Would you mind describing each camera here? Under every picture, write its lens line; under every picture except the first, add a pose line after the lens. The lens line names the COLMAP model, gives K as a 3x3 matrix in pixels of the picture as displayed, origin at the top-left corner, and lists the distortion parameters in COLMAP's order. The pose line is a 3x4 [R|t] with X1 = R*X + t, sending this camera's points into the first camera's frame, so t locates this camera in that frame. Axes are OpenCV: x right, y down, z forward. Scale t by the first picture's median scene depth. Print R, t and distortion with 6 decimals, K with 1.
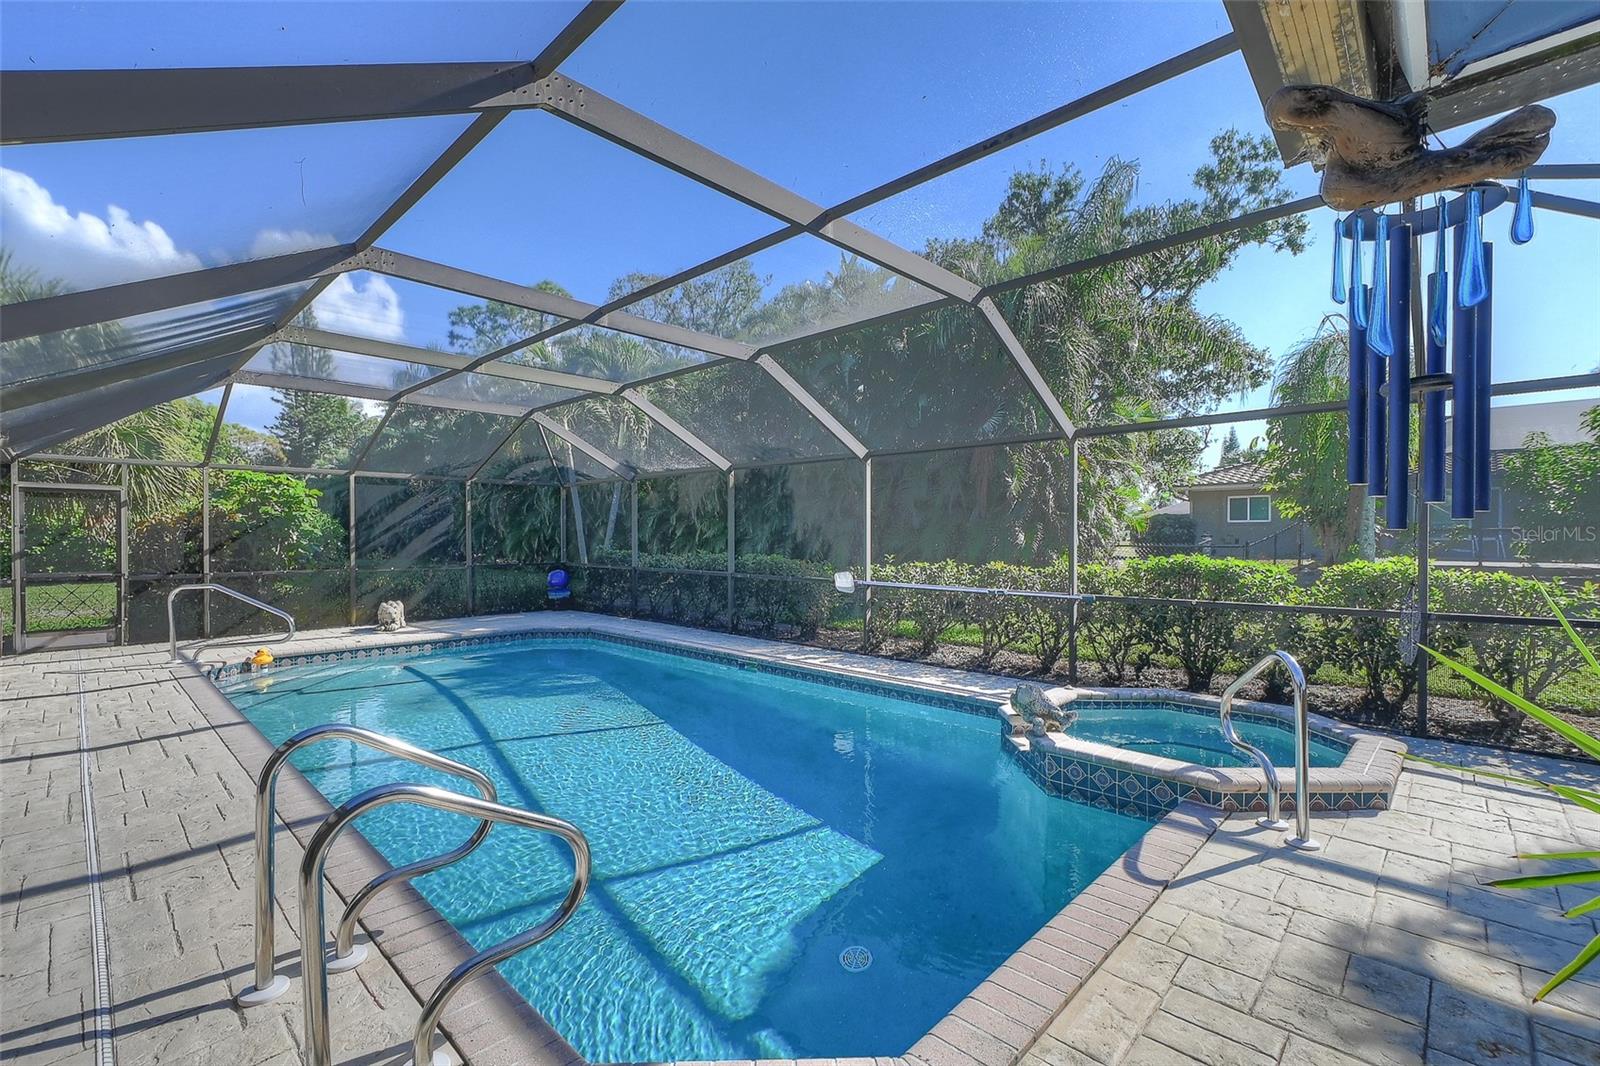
lens RADIAL K [[698.8, 0, 794.2], [0, 698.8, 538.1], [0, 0, 1]] dist [0.002900, -0.002566]
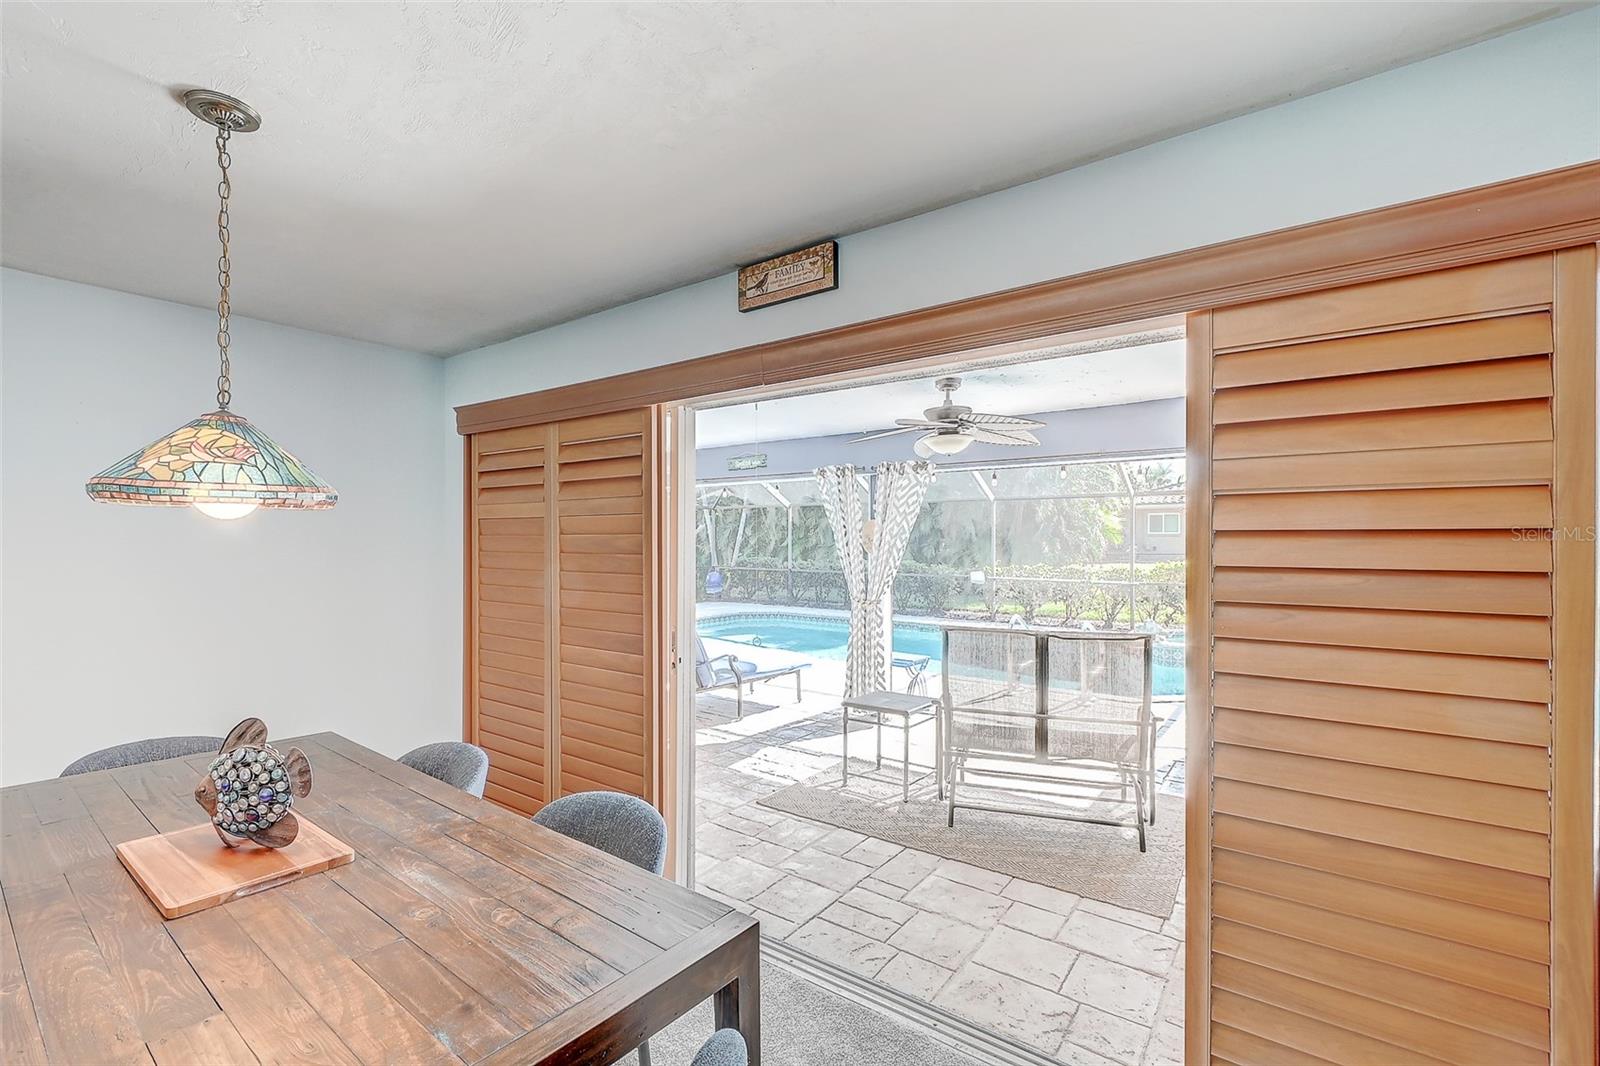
lens RADIAL K [[698.8, 0, 806.1], [0, 698.8, 546.7], [0, 0, 1]] dist [0.002900, -0.002566]
pose [[0.989672, 0.001141, 0.143344, -0.795588], [-0.002021, 0.999980, 0.005995, -0.024215], [-0.143335, -0.006223, 0.989655, -0.772999]]
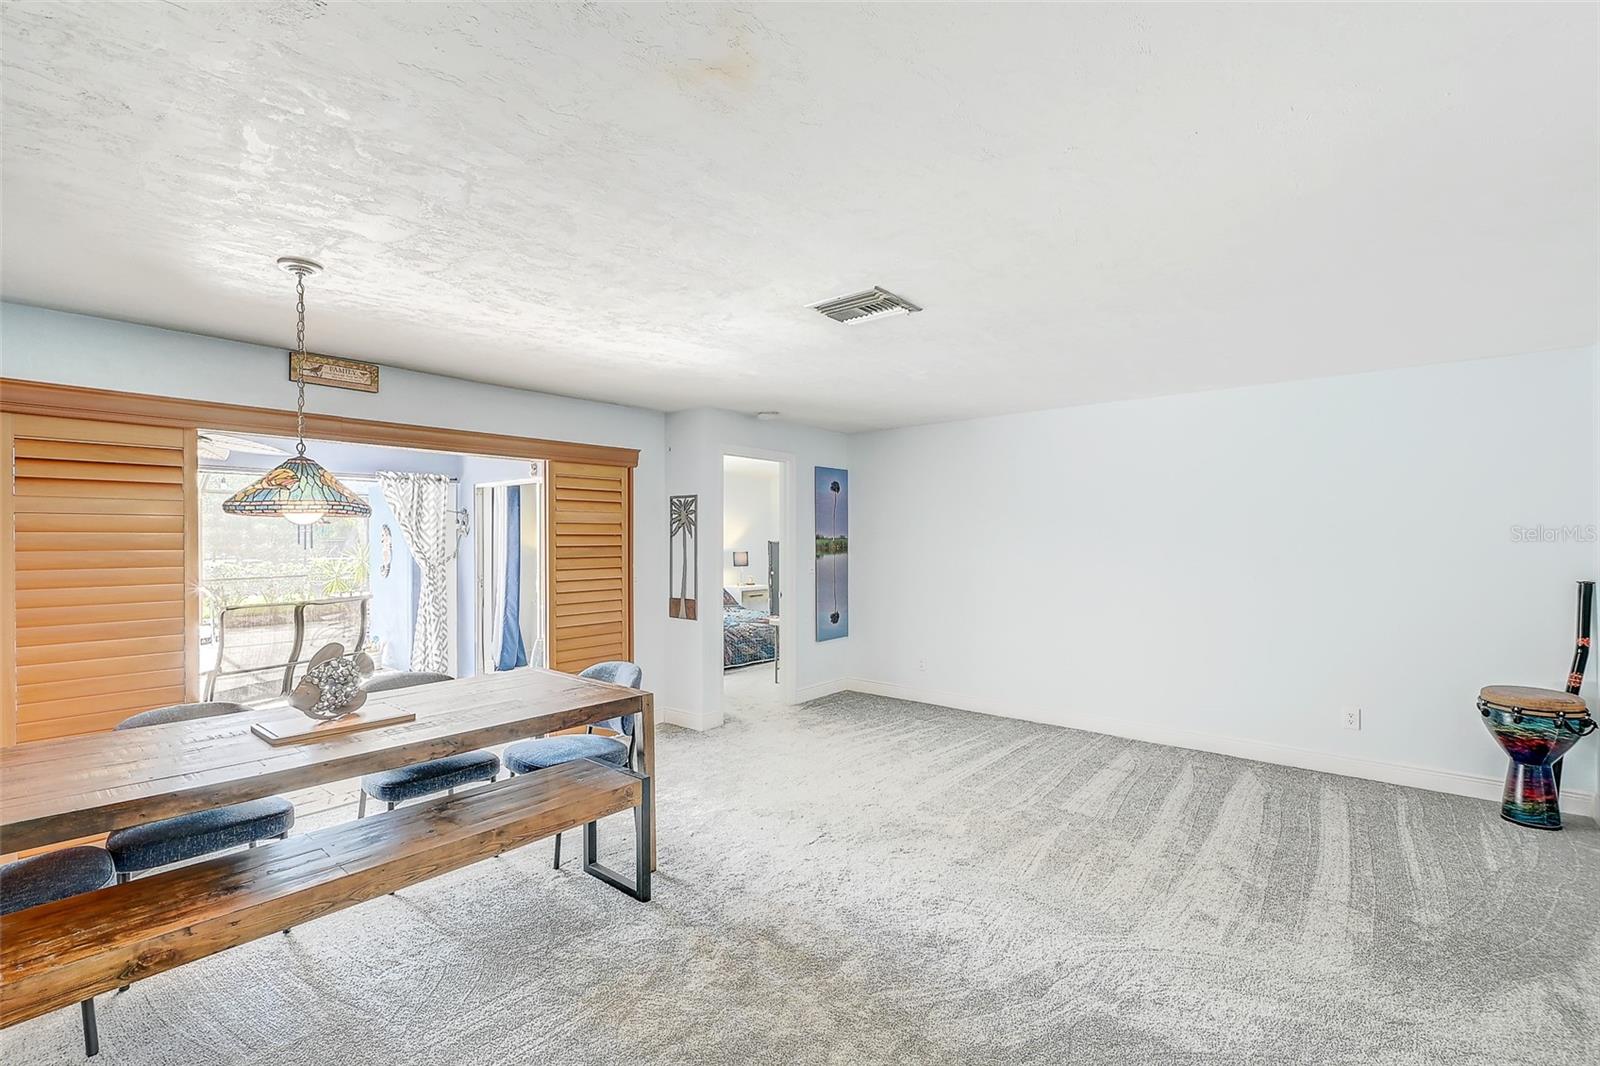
lens RADIAL K [[698.8, 0, 784.8], [0, 698.8, 545.0], [0, 0, 1]] dist [0.002900, -0.002566]
pose [[-0.065646, -0.009344, 0.997799, -1.401781], [0.003298, 0.999949, 0.009581, -0.023477], [-0.997838, 0.003920, -0.065611, -0.741623]]
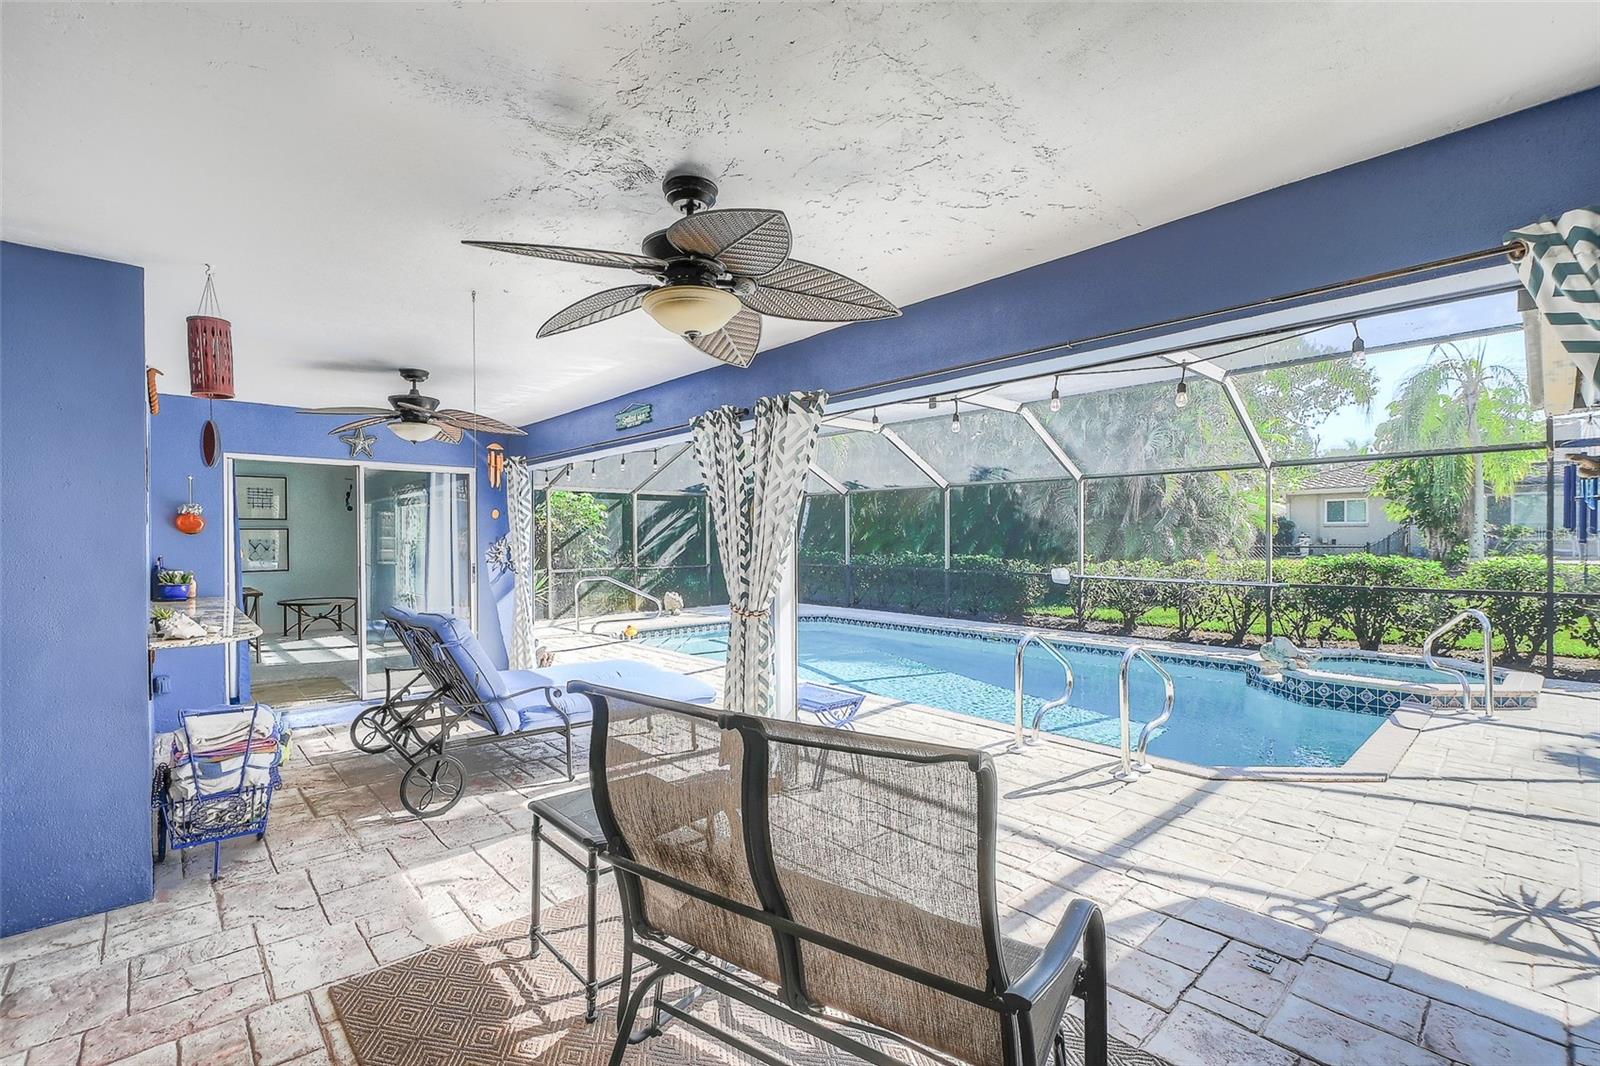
lens RADIAL K [[698.8, 0, 799.9], [0, 698.8, 537.4], [0, 0, 1]] dist [0.002900, -0.002566]
pose [[0.998213, -0.003572, -0.059651, -0.480726], [0.003435, 0.999991, -0.002403, -0.008970], [0.059659, 0.002194, 0.998216, -0.458478]]
